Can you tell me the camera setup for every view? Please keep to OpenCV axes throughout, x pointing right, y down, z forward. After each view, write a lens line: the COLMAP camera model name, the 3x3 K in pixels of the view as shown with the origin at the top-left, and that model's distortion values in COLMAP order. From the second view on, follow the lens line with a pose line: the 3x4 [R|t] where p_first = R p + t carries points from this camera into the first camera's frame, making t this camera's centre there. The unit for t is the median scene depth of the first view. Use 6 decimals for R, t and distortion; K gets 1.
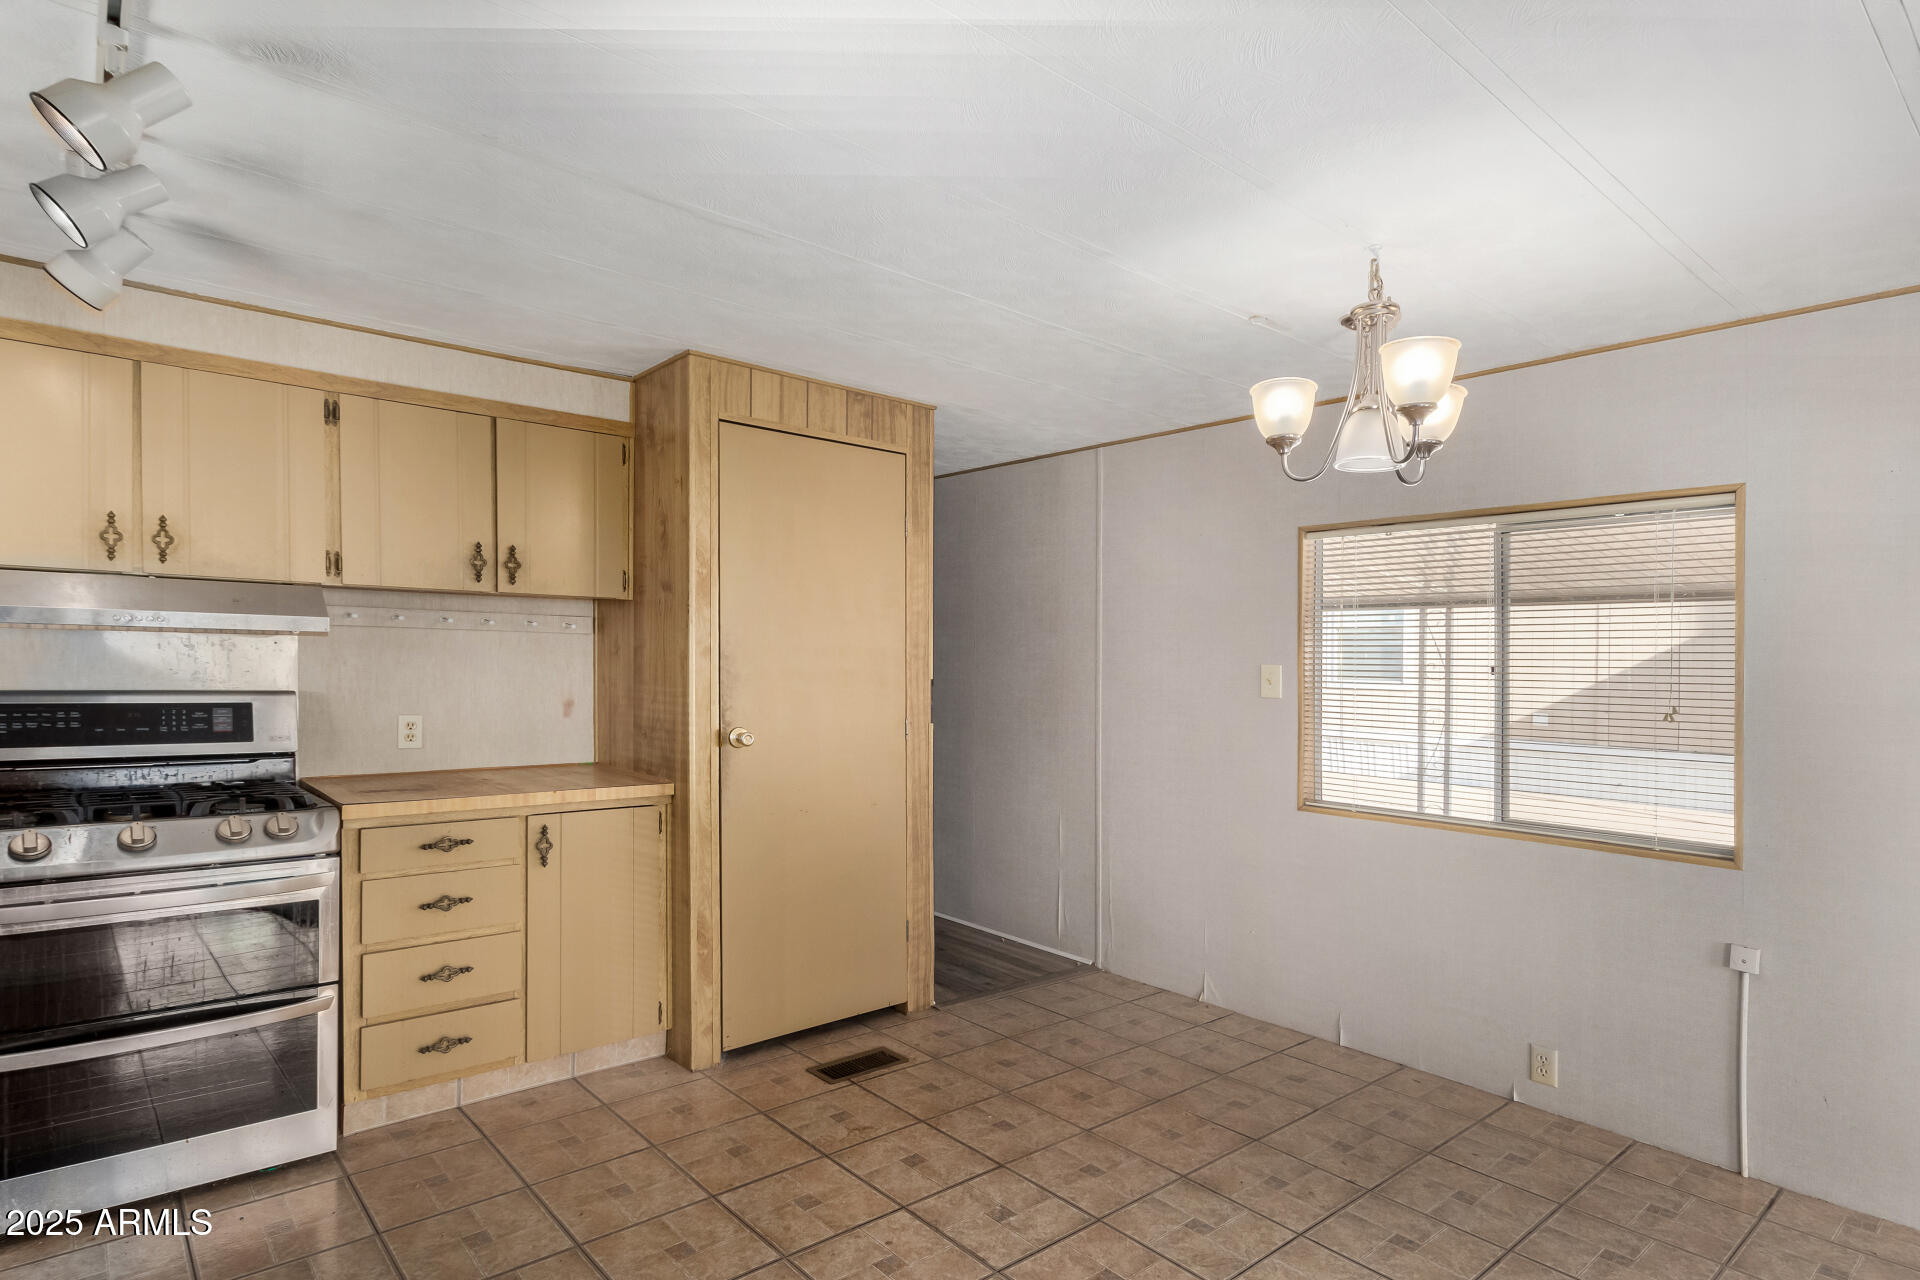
lens RADIAL K [[1029.4, 0, 912.6], [0, 1029.4, 689.3], [0, 0, 1]] dist [0.005251, 0.000656]
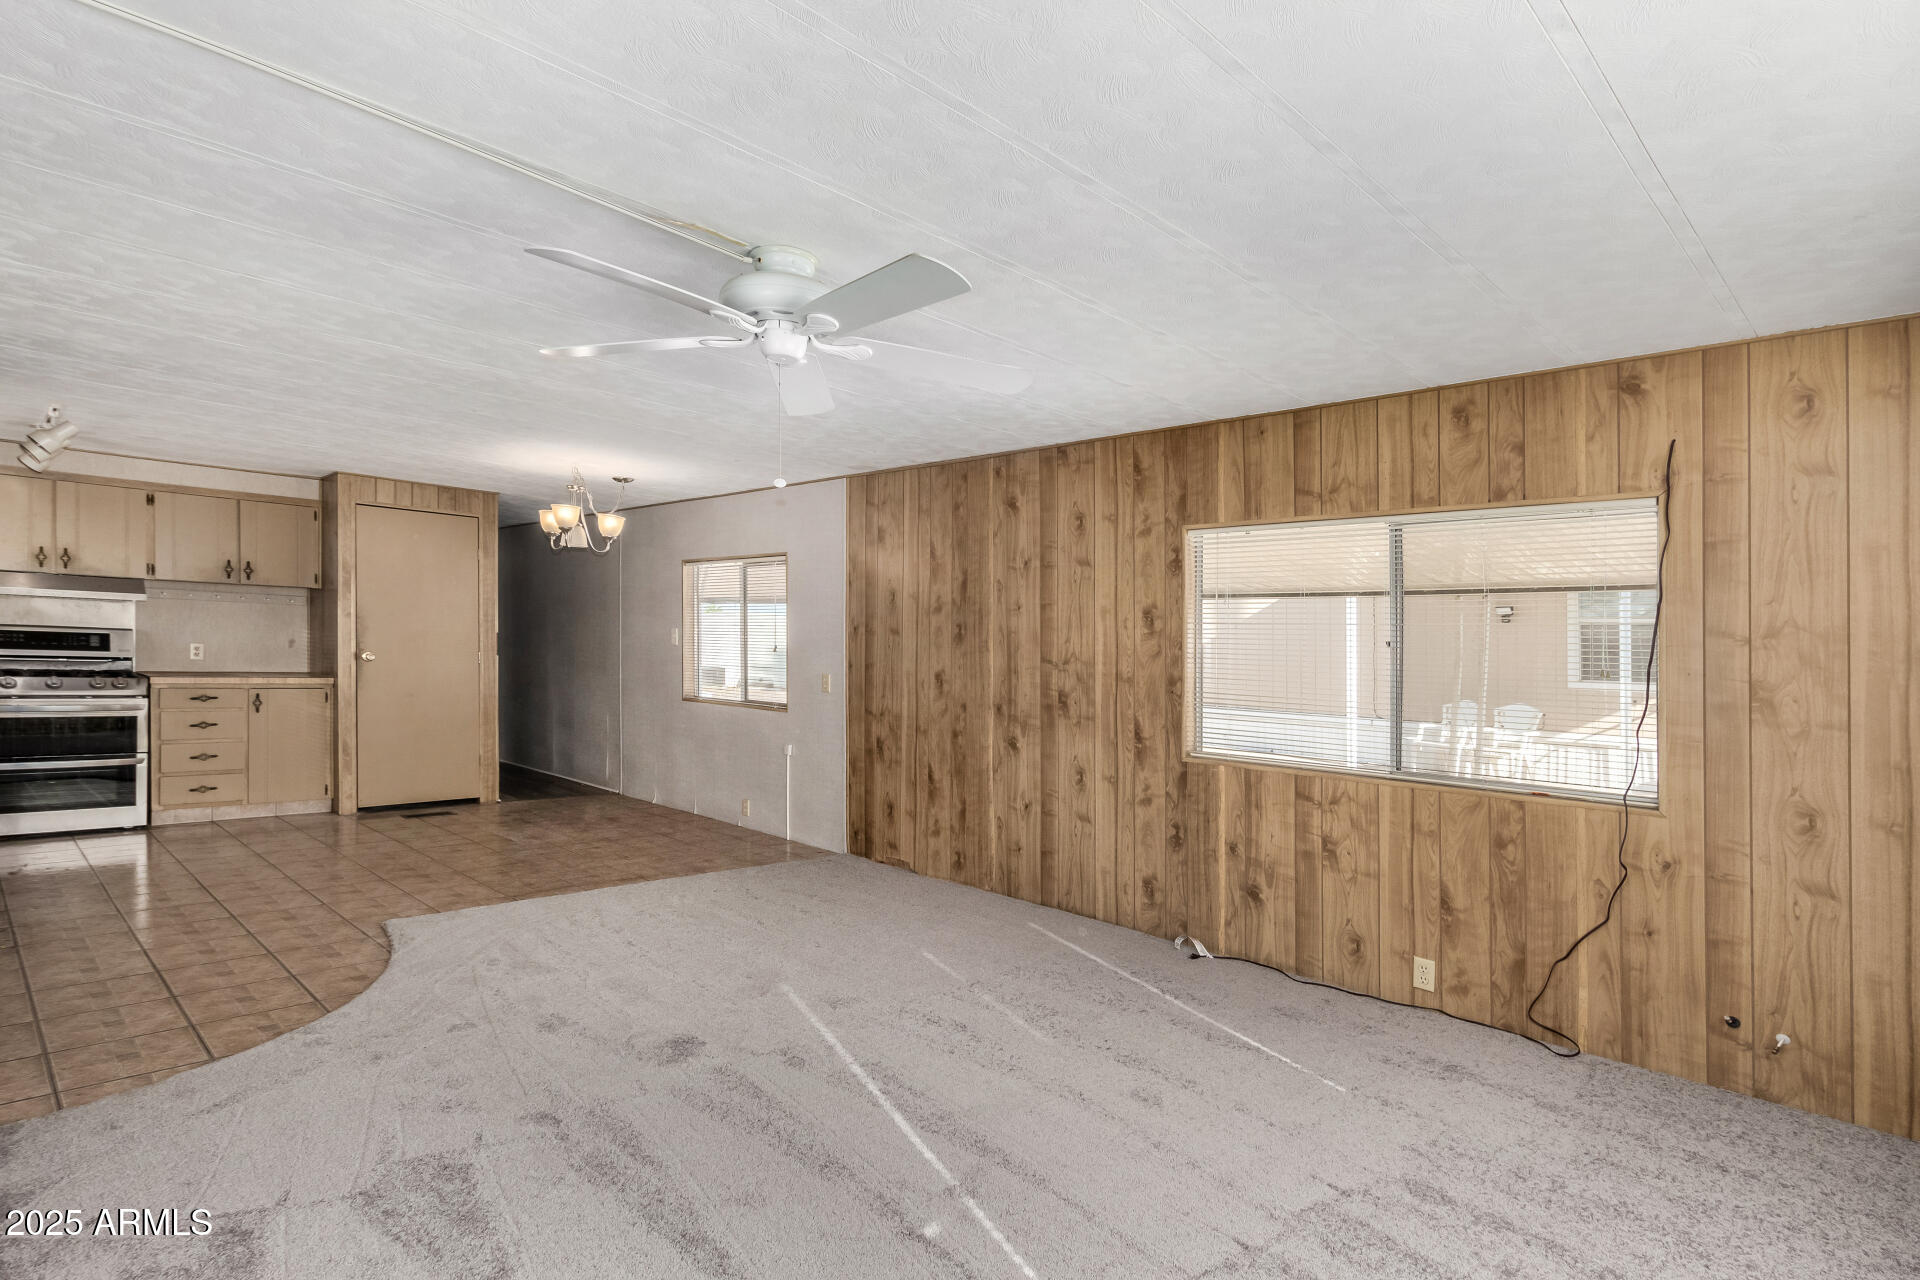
lens RADIAL K [[976.2, 0, 958.4], [0, 976.2, 681.7], [0, 0, 1]] dist [-0.000354, -0.001252]
pose [[0.992780, 0.011412, 0.119404, 0.813549], [-0.011730, 0.999929, 0.001960, 0.083791], [-0.119374, -0.003346, 0.992844, -1.142976]]
